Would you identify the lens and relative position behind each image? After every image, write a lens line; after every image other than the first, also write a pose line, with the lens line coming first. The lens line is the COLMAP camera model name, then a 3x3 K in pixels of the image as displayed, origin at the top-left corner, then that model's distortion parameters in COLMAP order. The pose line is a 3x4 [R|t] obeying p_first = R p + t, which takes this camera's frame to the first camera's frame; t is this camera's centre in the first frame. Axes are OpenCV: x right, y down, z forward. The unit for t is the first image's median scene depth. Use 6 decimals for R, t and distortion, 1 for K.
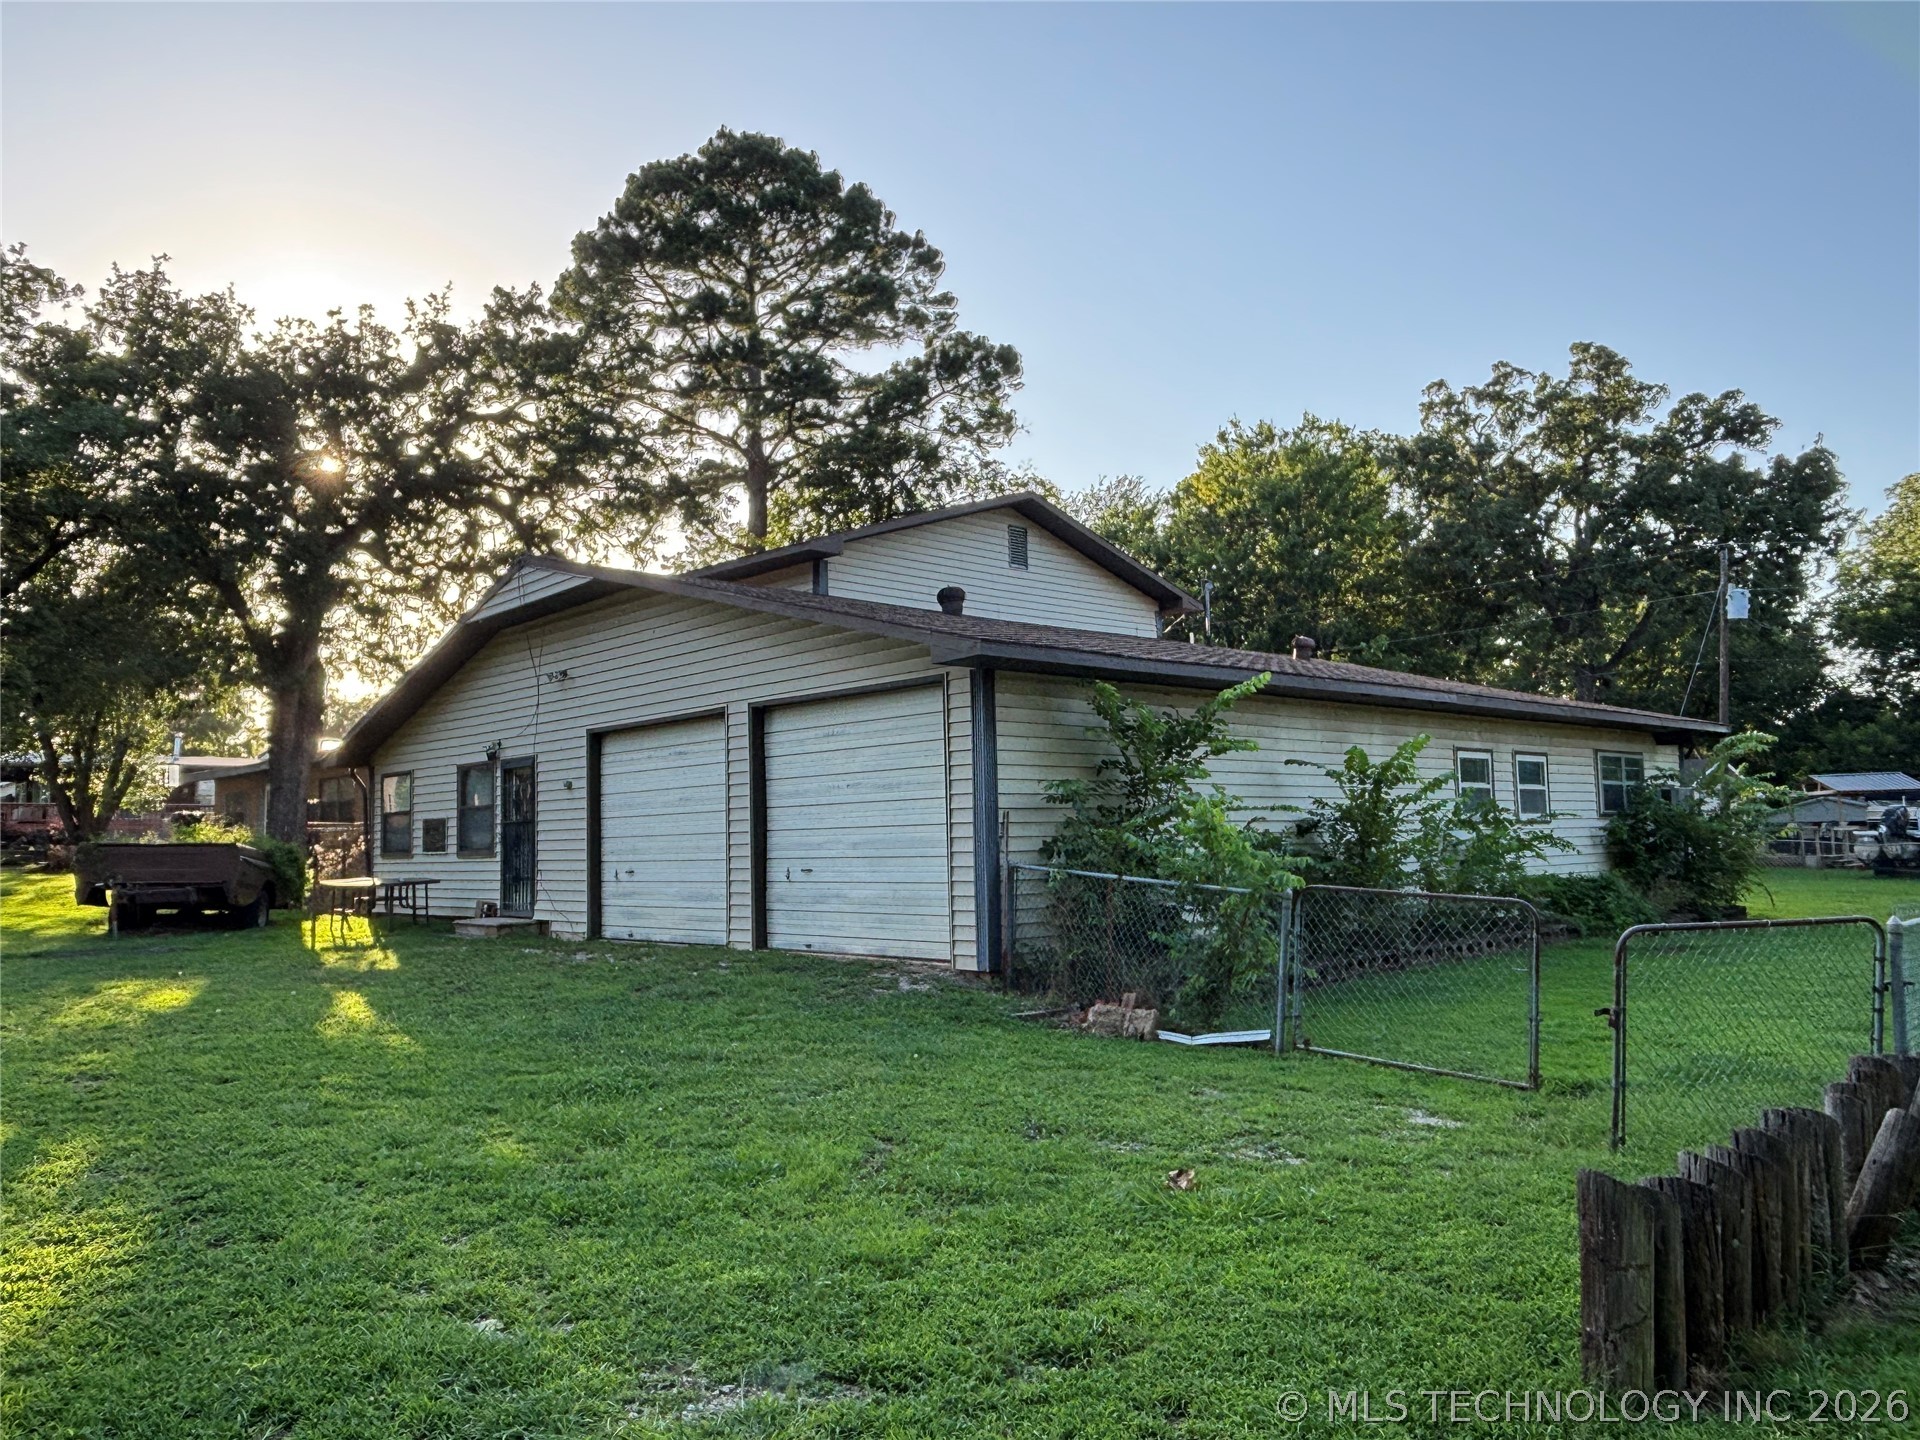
lens RADIAL K [[1355.8, 0, 964.1], [0, 1355.8, 719.8], [0, 0, 1]] dist [0.003275, -0.000947]
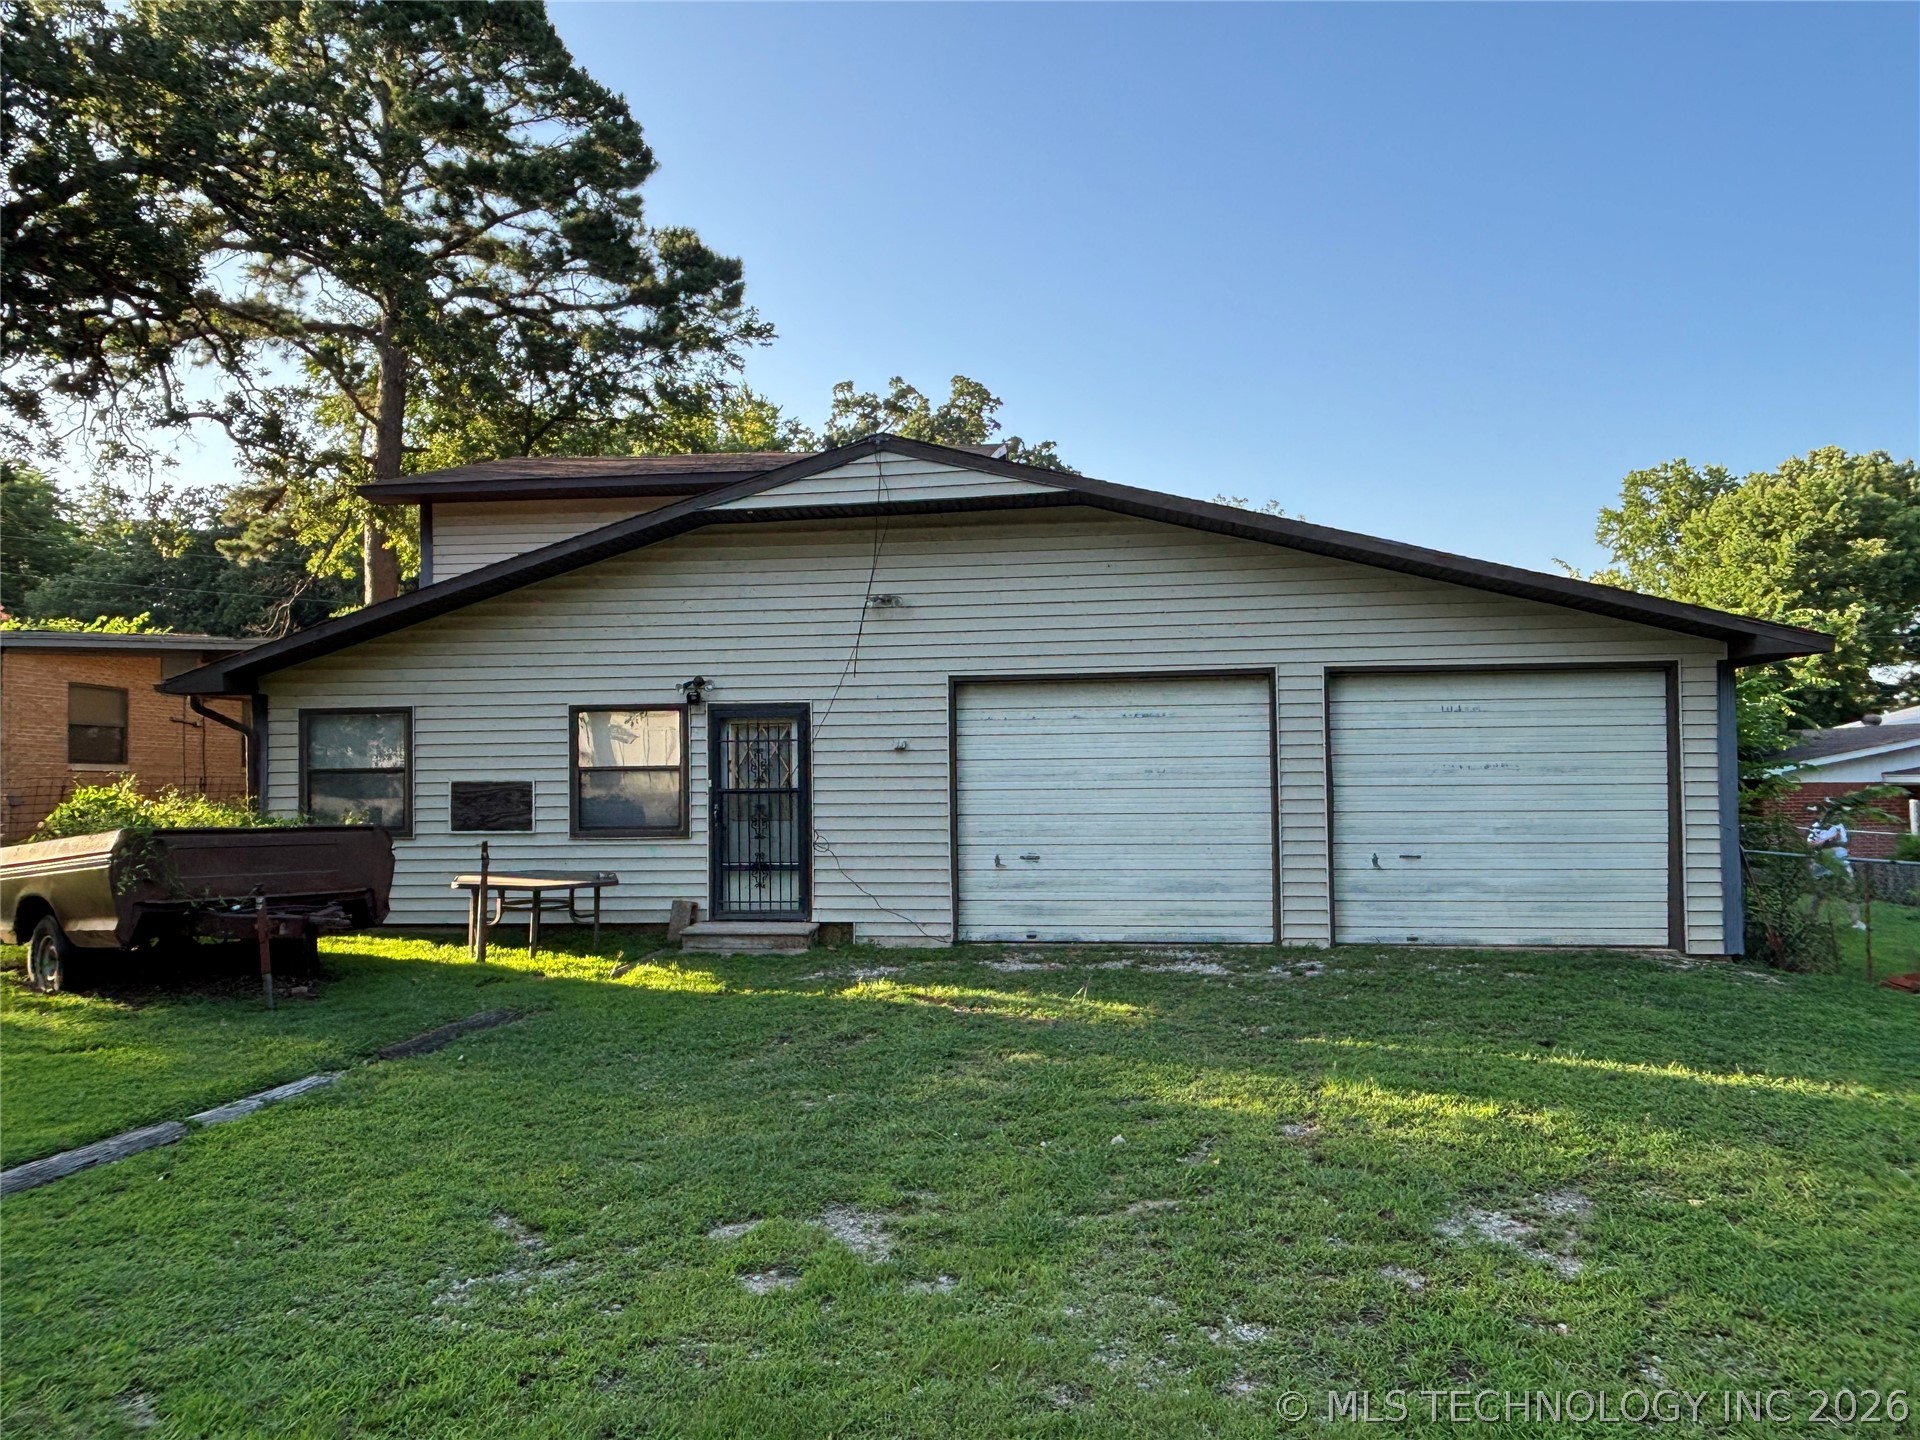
lens RADIAL K [[1296.9, 0, 959.8], [0, 1296.9, 722.9], [0, 0, 1]] dist [0.022622, -0.000911]
pose [[0.774785, 0.046126, 0.630540, -0.672401], [-0.065597, 0.997817, 0.007610, 0.025531], [-0.628813, -0.047258, 0.776119, 0.379867]]
